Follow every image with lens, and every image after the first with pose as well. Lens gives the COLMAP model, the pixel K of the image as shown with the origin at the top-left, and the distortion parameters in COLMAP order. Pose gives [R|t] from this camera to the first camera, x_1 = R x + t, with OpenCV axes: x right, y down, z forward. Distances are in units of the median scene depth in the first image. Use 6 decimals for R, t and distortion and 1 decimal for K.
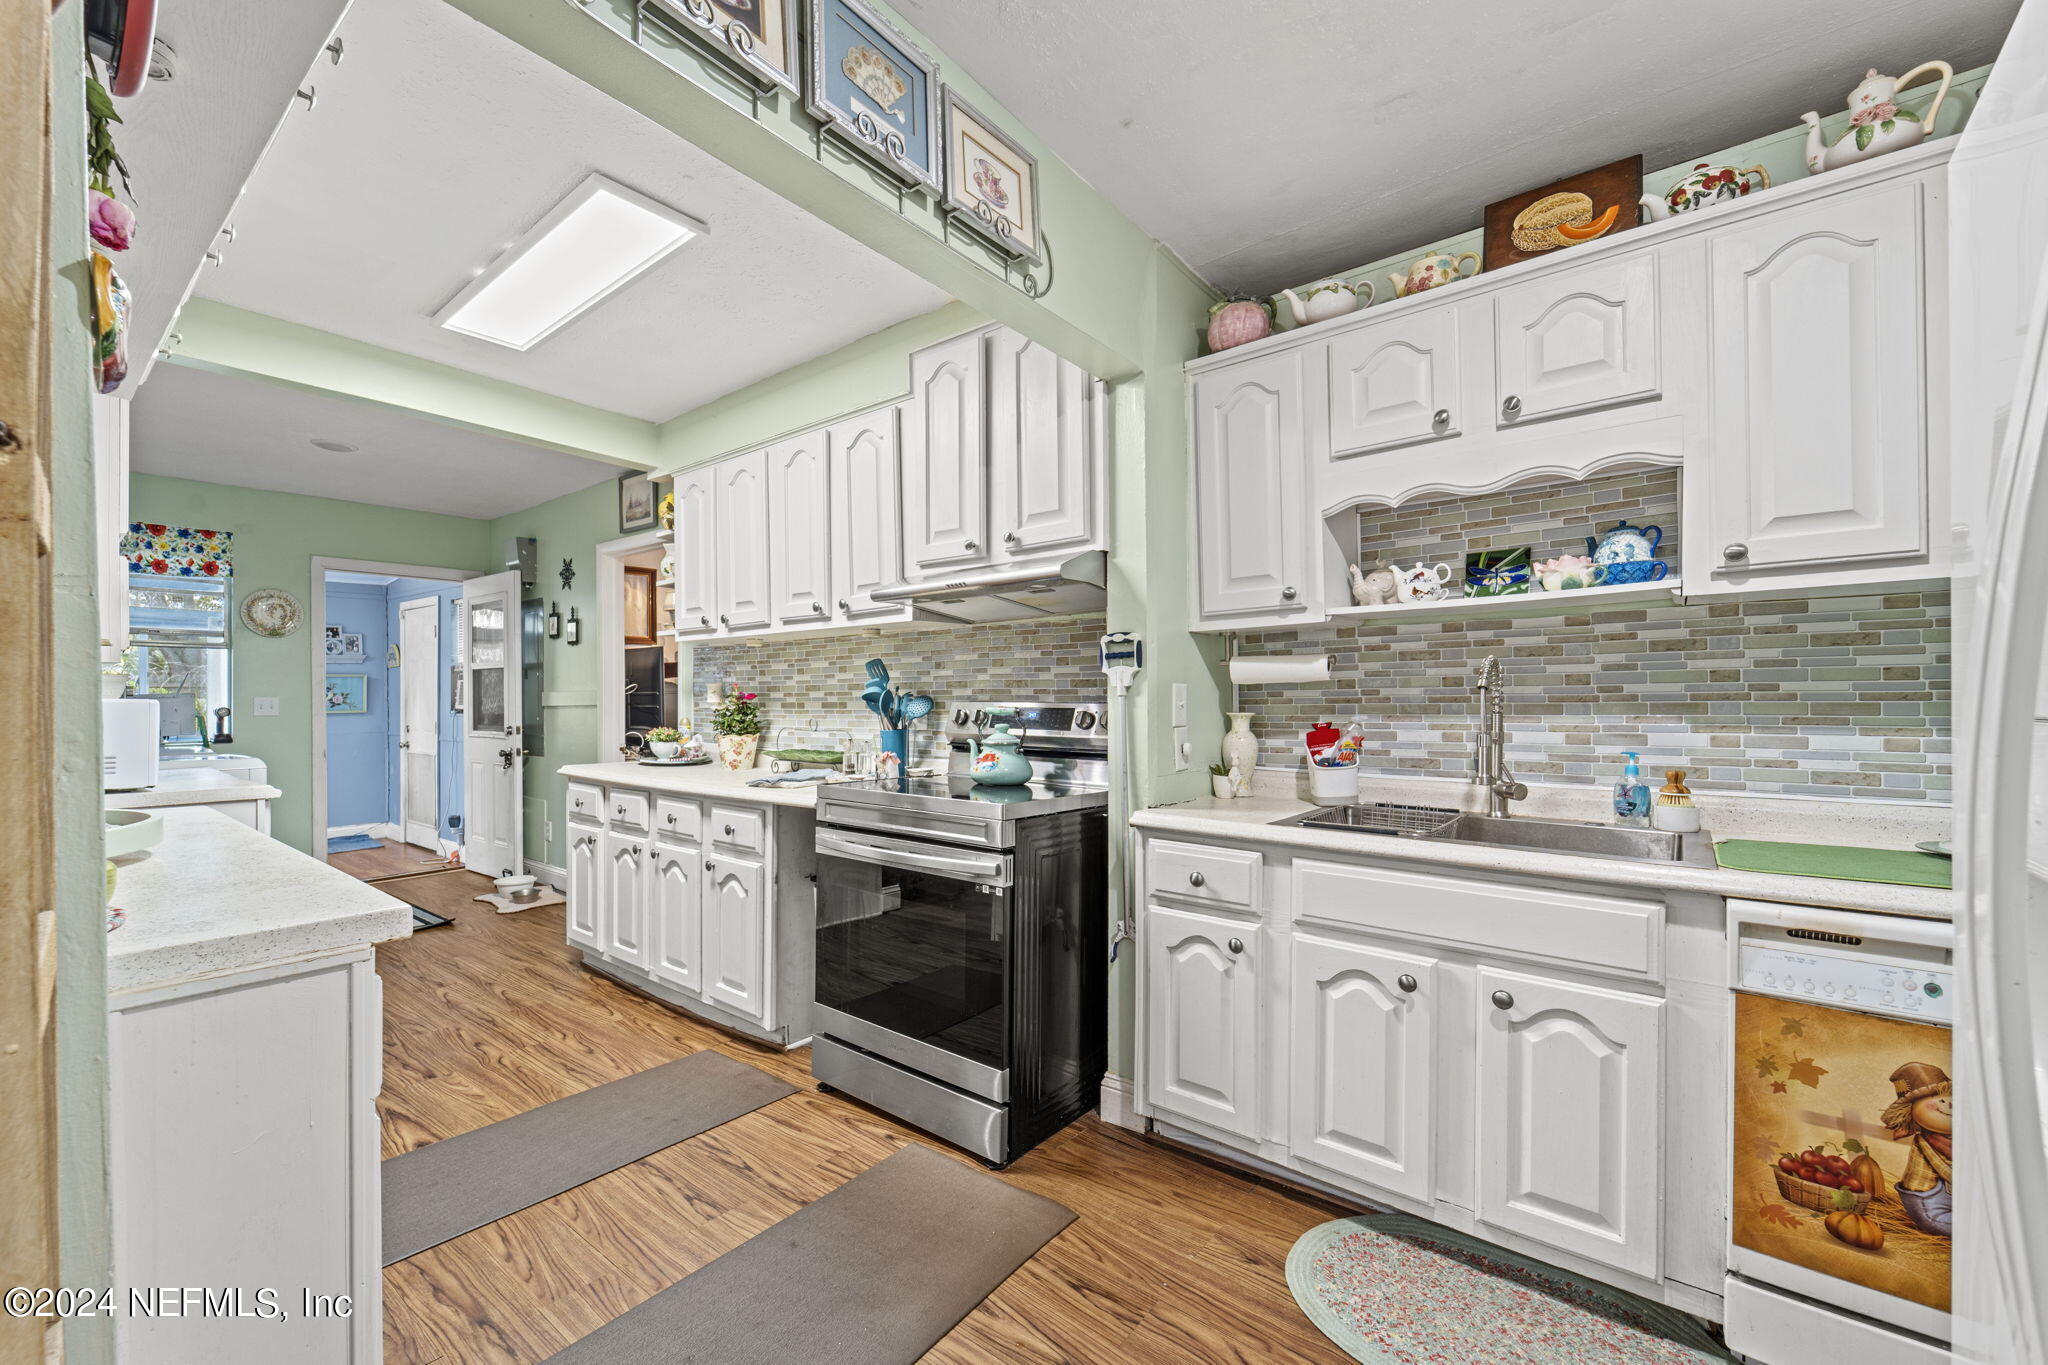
lens RADIAL K [[836.3, 0, 1032.7], [0, 836.3, 692.7], [0, 0, 1]] dist [0.000700, -0.000846]
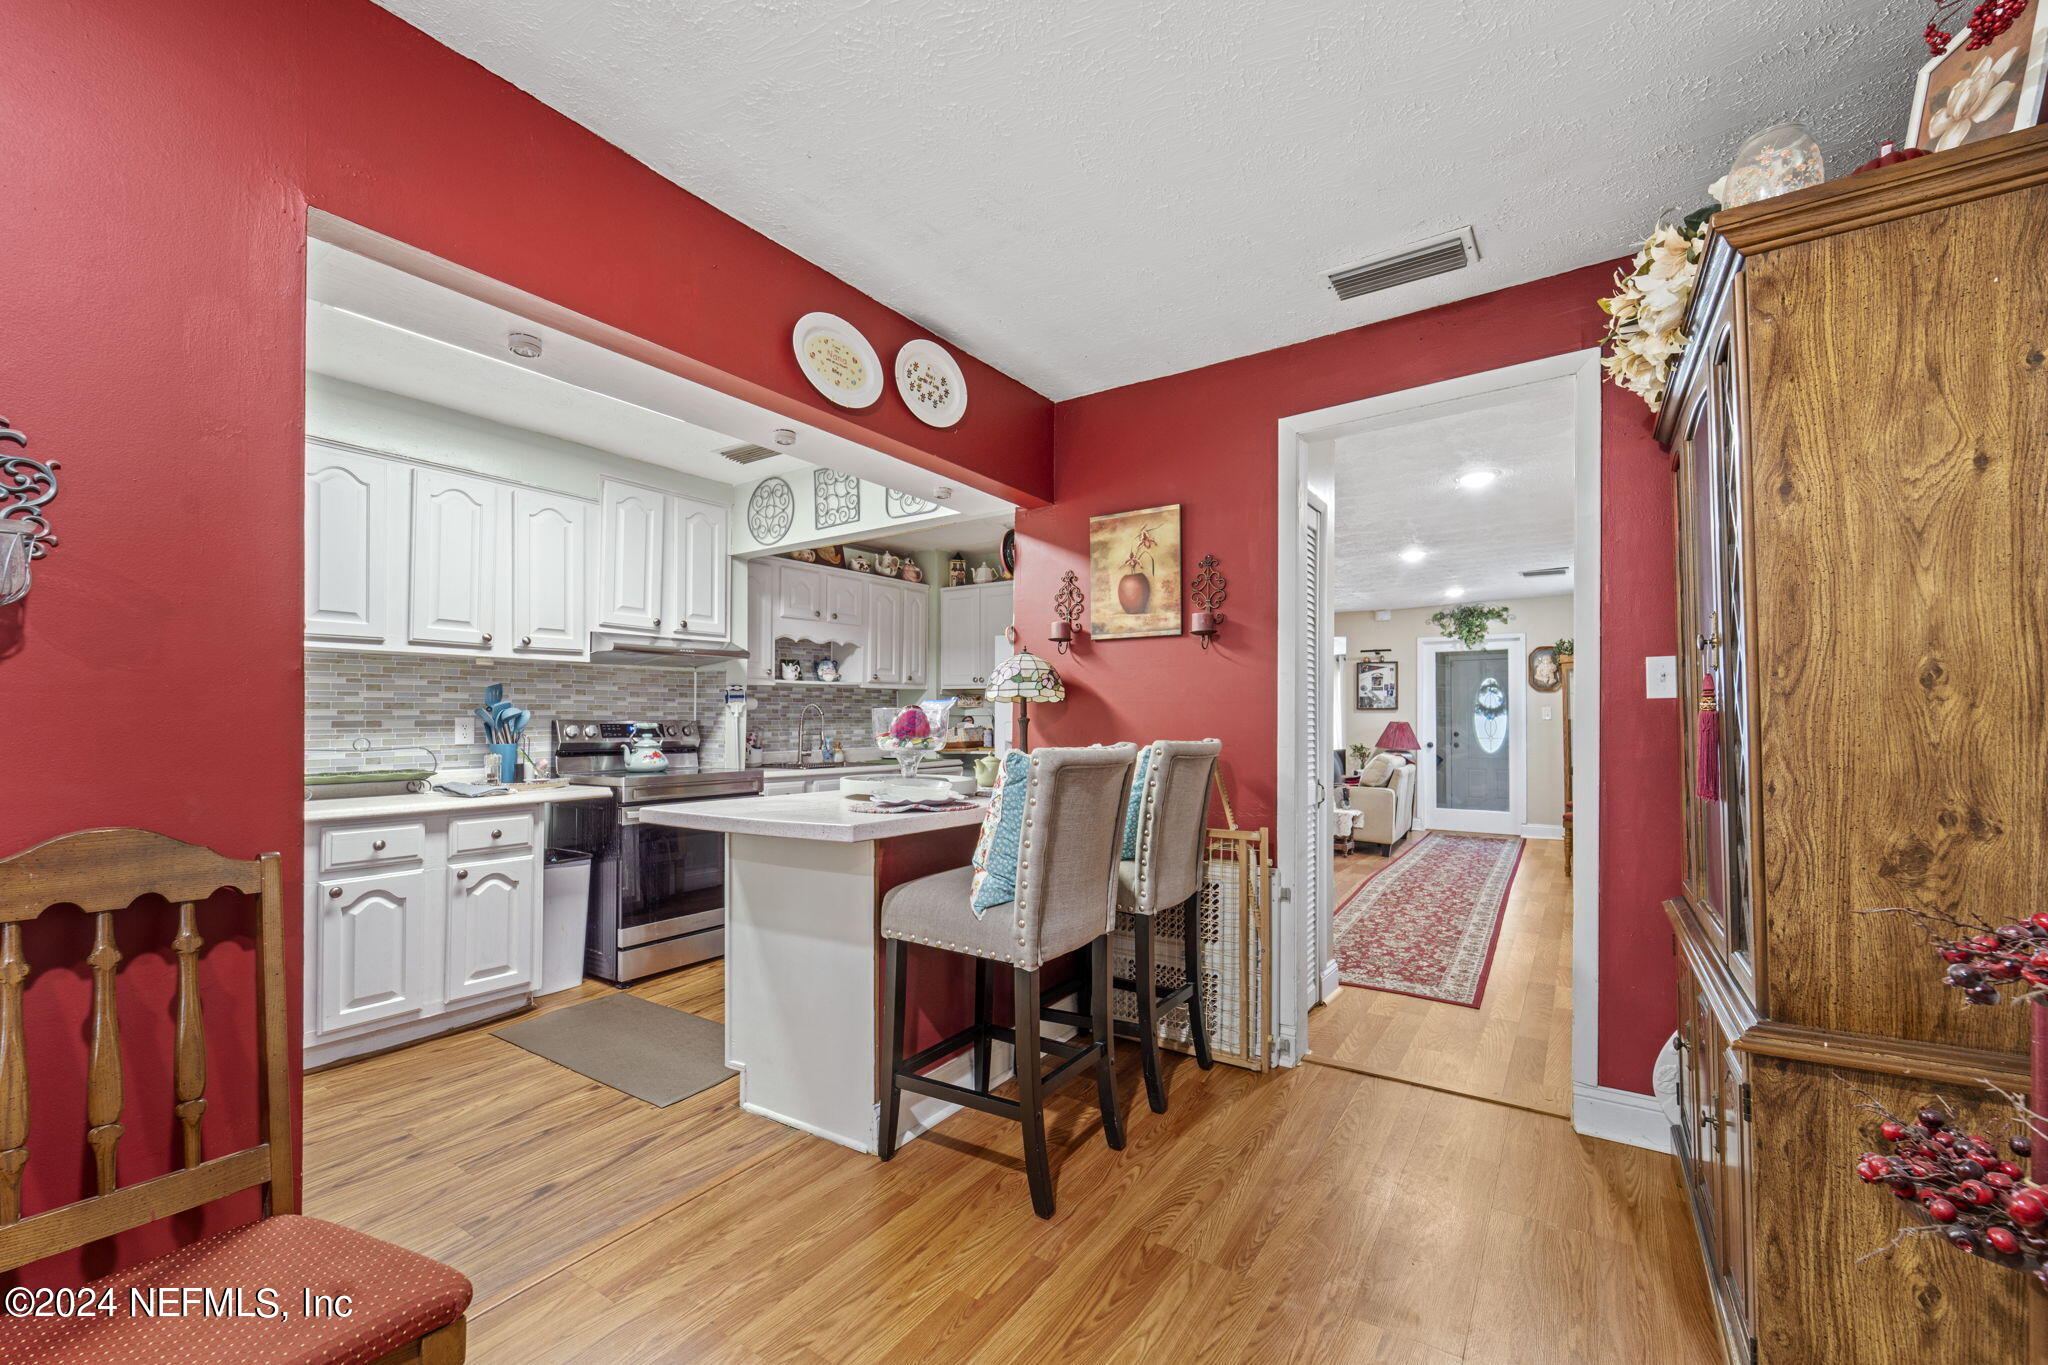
lens RADIAL K [[836.3, 0, 1030.7], [0, 836.3, 706.8], [0, 0, 1]] dist [0.000700, -0.000846]
pose [[-0.079220, 0.013254, 0.996769, -1.752722], [-0.011820, 0.999829, -0.014234, -0.000314], [-0.996787, -0.012910, -0.079050, 0.421488]]
